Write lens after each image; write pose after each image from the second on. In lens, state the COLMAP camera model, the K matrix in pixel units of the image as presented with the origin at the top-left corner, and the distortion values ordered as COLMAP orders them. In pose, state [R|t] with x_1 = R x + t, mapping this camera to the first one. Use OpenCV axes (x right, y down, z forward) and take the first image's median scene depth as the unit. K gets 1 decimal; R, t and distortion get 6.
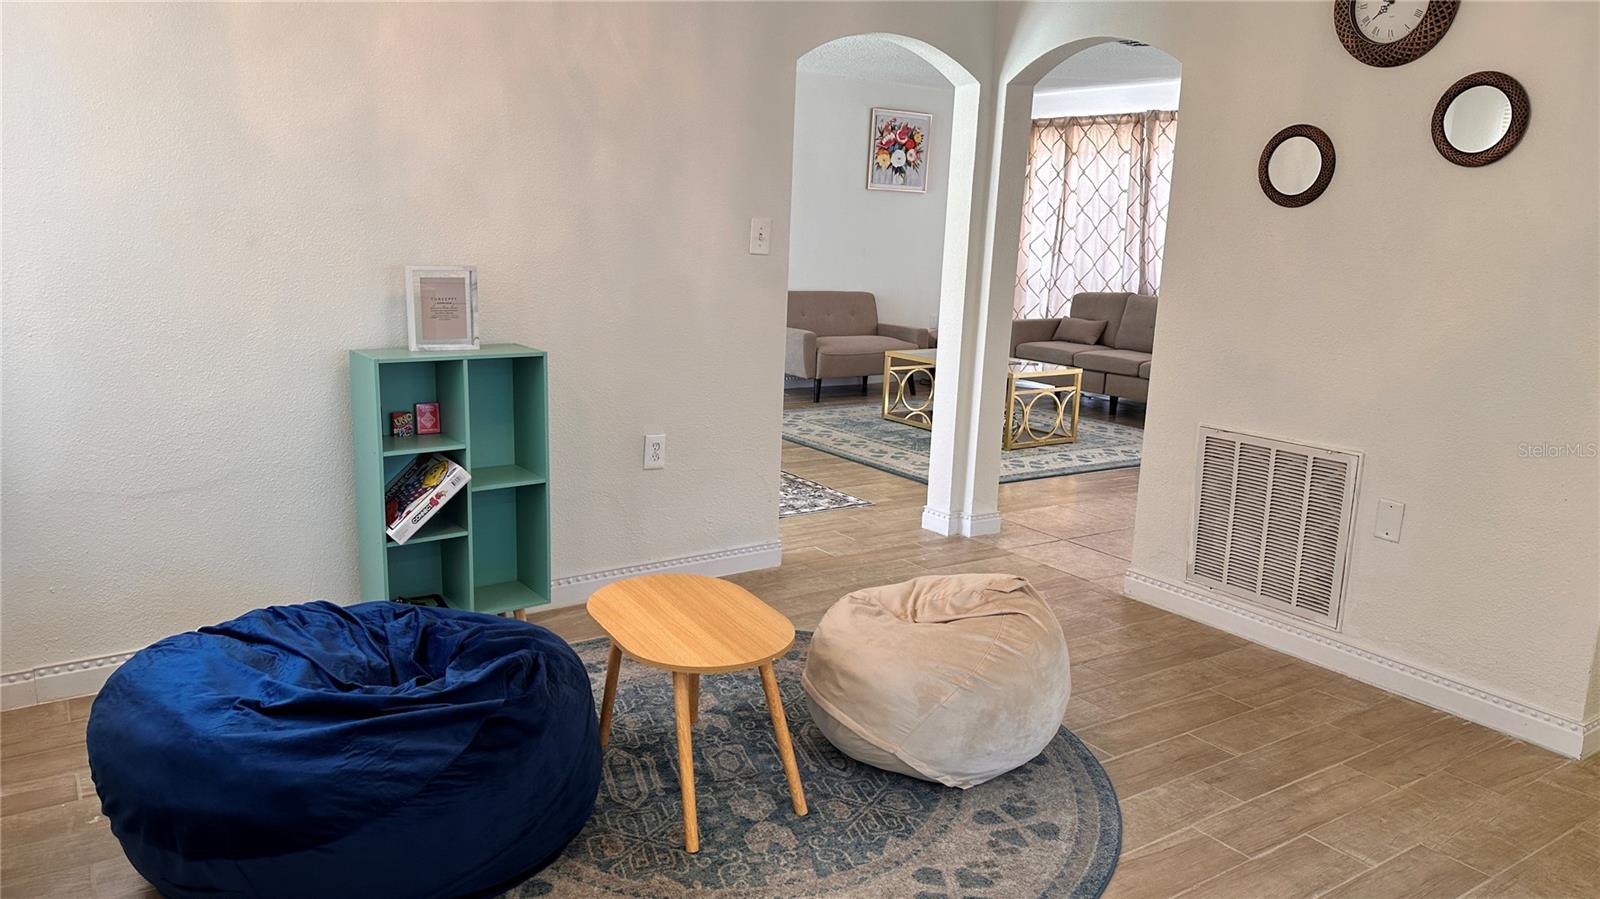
lens RADIAL K [[1117.5, 0, 796.9], [0, 1117.5, 442.1], [0, 0, 1]] dist [0.166515, -0.291372]
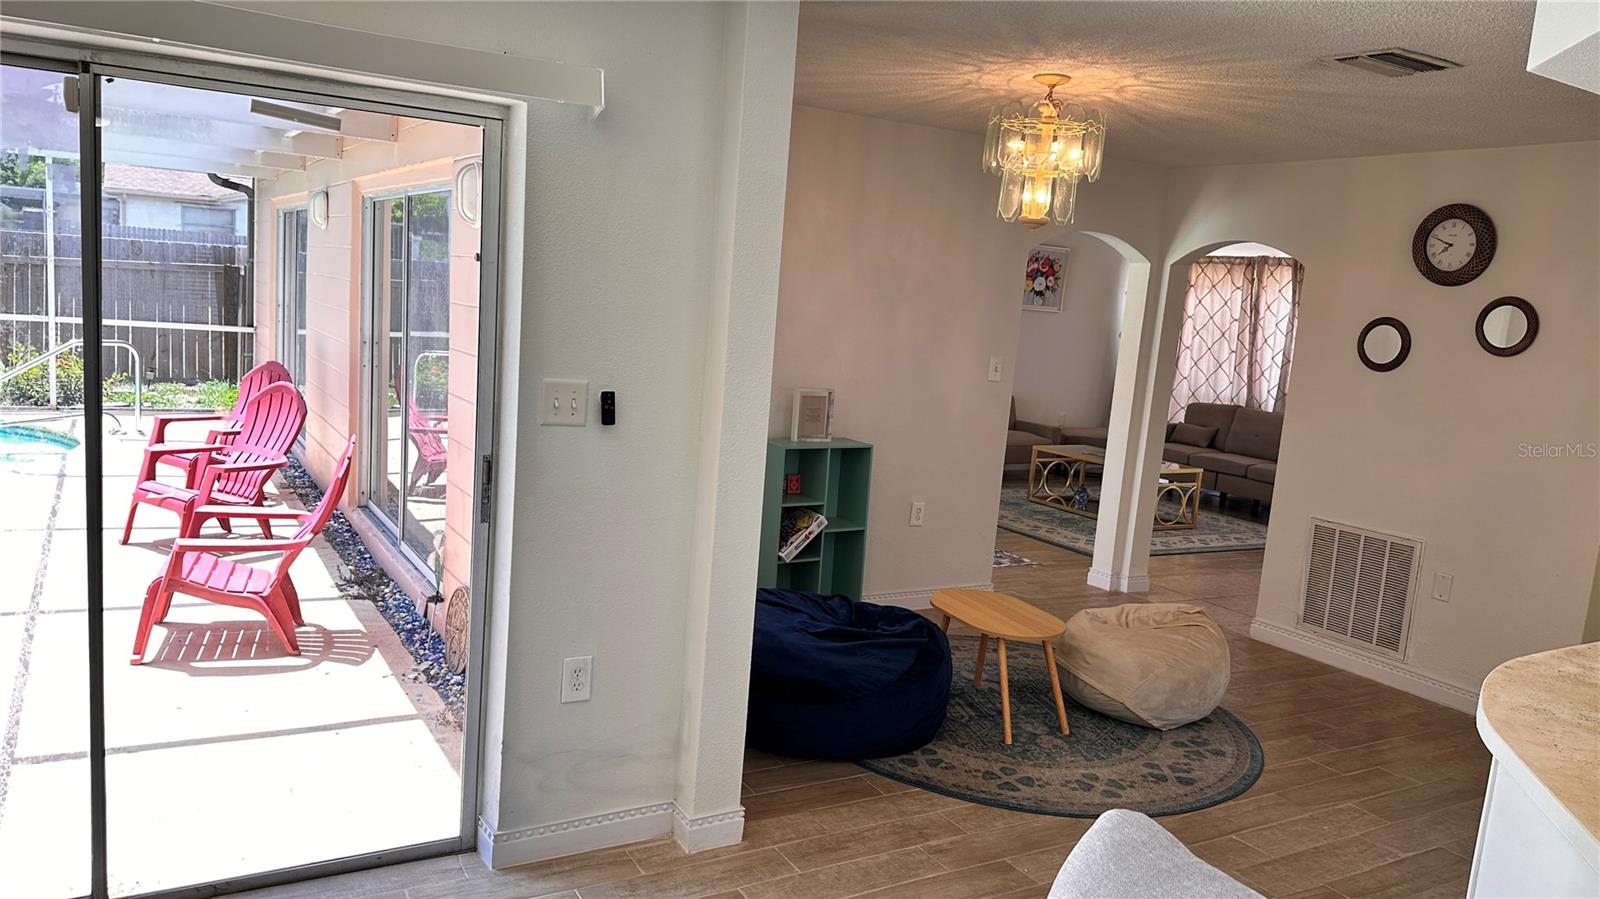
lens RADIAL K [[1122.1, 0, 791.5], [0, 1122.1, 450.5], [0, 0, 1]] dist [0.163244, -0.265213]
pose [[0.996670, 0.049563, -0.064751, -0.214319], [-0.053356, 0.996877, -0.058227, 0.021370], [0.061663, 0.061488, 0.996201, -0.500831]]
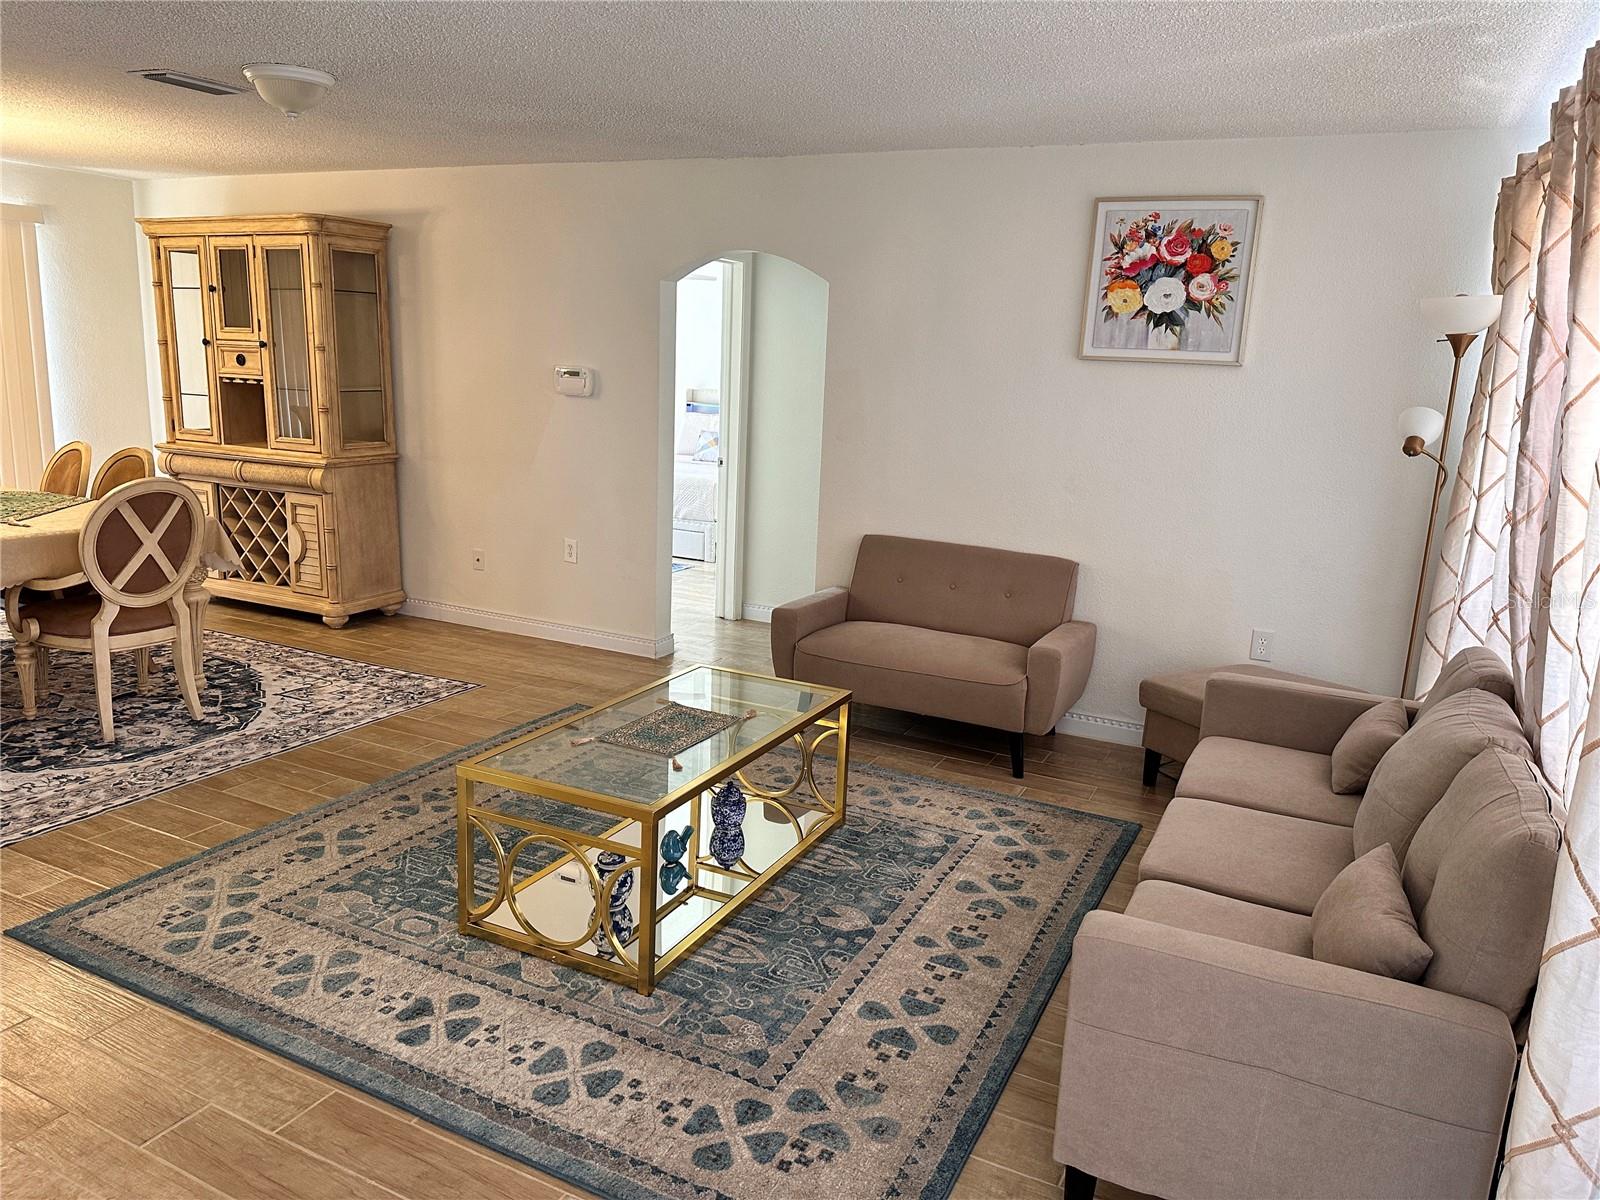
lens RADIAL K [[1126.6, 0, 786.8], [0, 1126.6, 600.2], [0, 0, 1]] dist [0.034314, -0.045946]
pose [[0.485559, 0.171301, -0.857256, 1.118901], [-0.196856, 0.976853, 0.083698, -0.334268], [0.851751, 0.128116, 0.508042, 1.593627]]
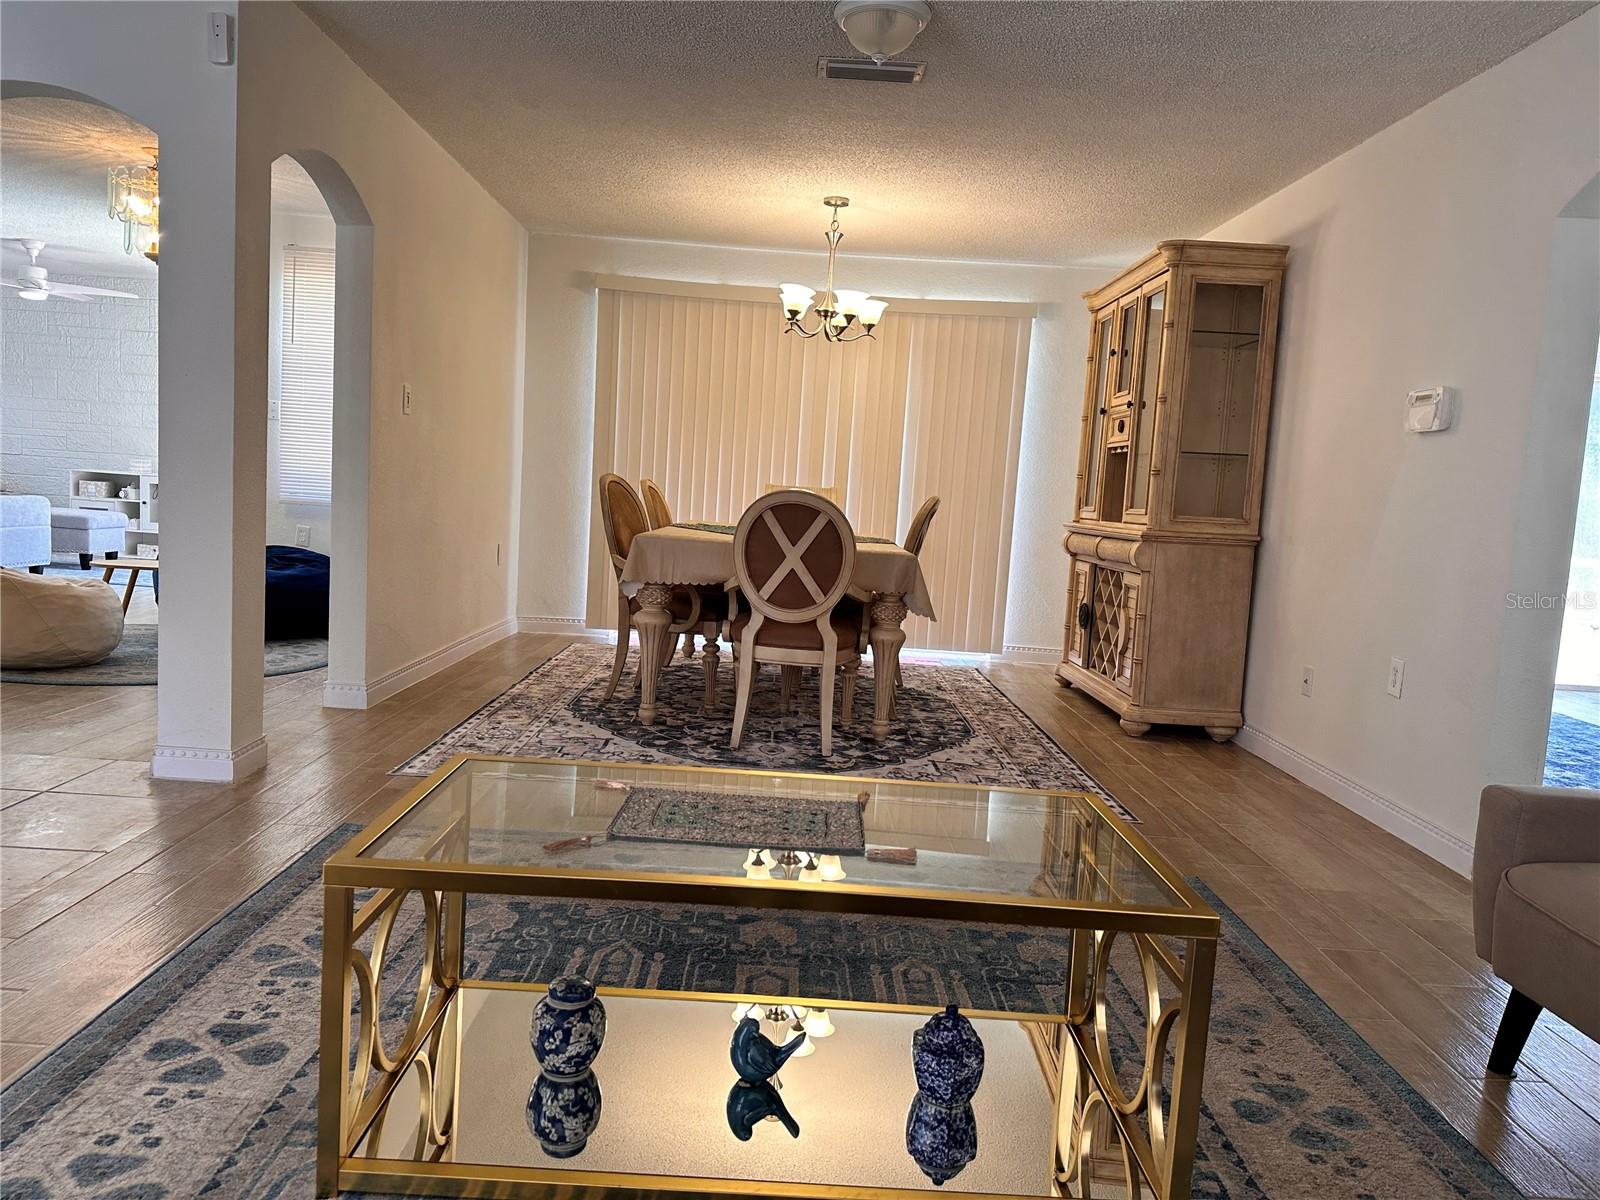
lens RADIAL K [[1116.8, 0, 794.8], [0, 1116.8, 602.8], [0, 0, 1]] dist [0.044497, -0.061568]
pose [[-0.552737, 0.020357, -0.833107, 0.722694], [-0.242282, 0.952594, 0.184022, -0.327466], [0.797359, 0.303562, -0.521602, 2.221481]]
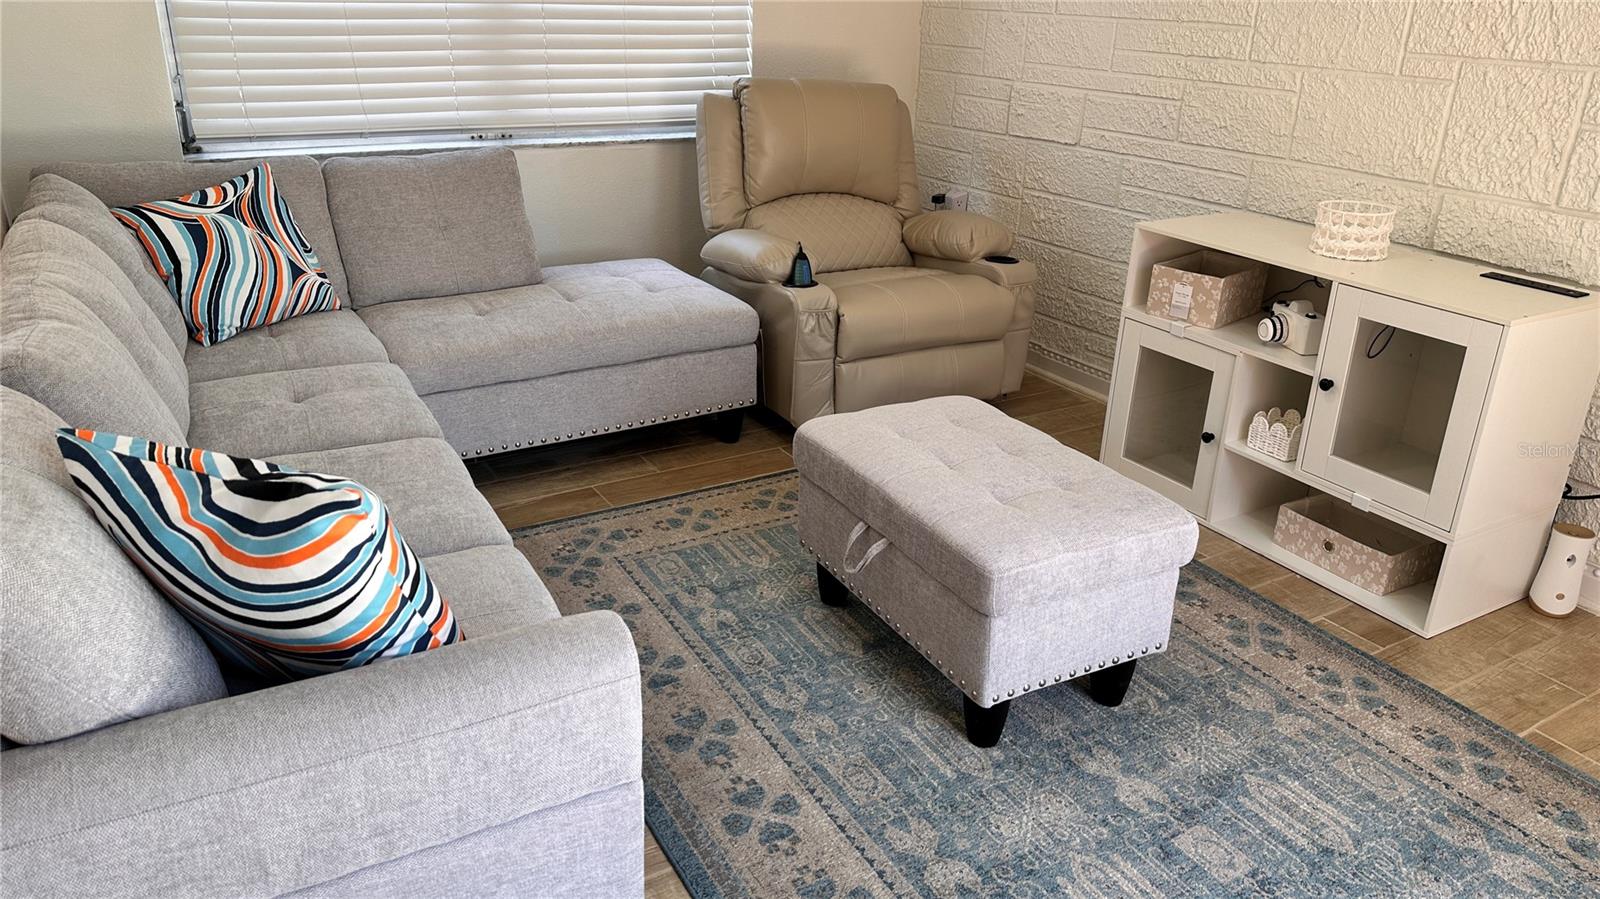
lens RADIAL K [[1135.7, 0, 805.0], [0, 1135.7, 448.6], [0, 0, 1]] dist [0.053628, -0.083415]
pose [[-0.996659, -0.076130, 0.029588, -0.327106], [-0.046374, 0.825644, 0.562283, -0.053106], [-0.067235, 0.559032, -0.826416, 0.213846]]
